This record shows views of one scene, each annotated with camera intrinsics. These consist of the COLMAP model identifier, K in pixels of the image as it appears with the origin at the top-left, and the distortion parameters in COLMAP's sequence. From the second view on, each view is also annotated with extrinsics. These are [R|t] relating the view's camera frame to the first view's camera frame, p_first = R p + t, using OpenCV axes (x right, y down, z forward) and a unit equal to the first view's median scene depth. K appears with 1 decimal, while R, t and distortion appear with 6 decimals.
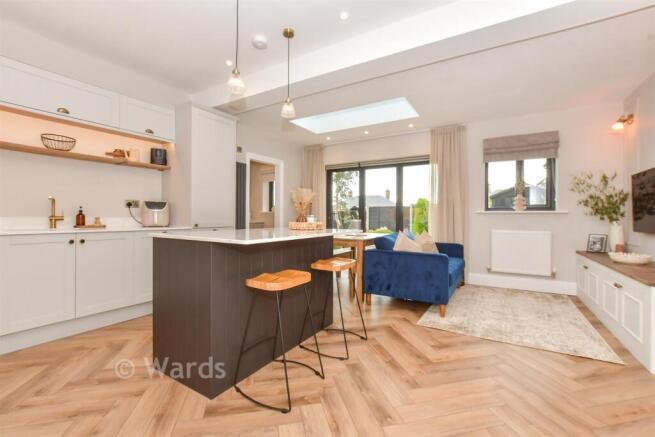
lens RADIAL K [[294.3, 0, 325.9], [0, 294.3, 215.4], [0, 0, 1]] dist [-0.003168, -0.000629]
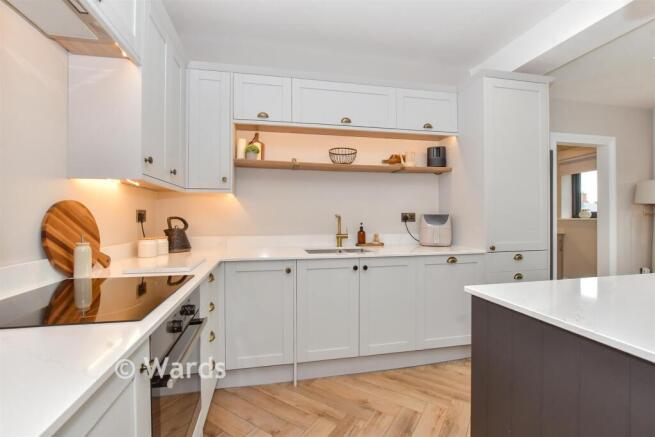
lens RADIAL K [[294.3, 0, 325.9], [0, 294.3, 215.4], [0, 0, 1]] dist [-0.003168, -0.000629]
pose [[0.699132, -0.009612, -0.714928, -0.247803], [0.011167, 0.999934, -0.002523, -0.050877], [0.714906, -0.006220, 0.699193, 0.269589]]
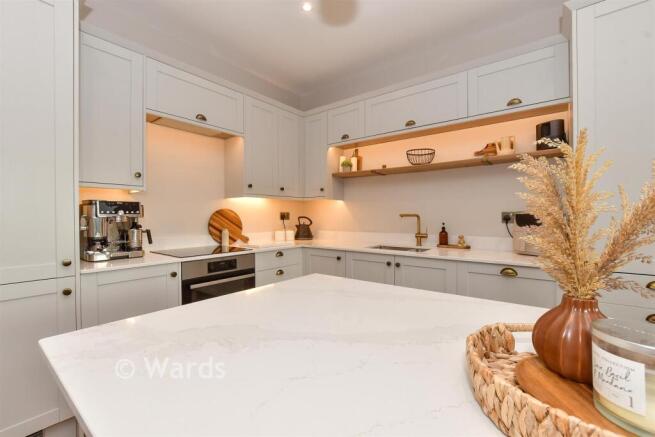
lens RADIAL K [[283.9, 0, 327.5], [0, 283.9, 218.5], [0, 0, 1]] dist [-0.002121, -0.000179]
pose [[-0.089085, 0.000661, -0.996024, 0.036922], [0.009061, 0.999959, -0.000146, -0.044887], [0.995983, -0.009038, -0.089088, 0.711490]]
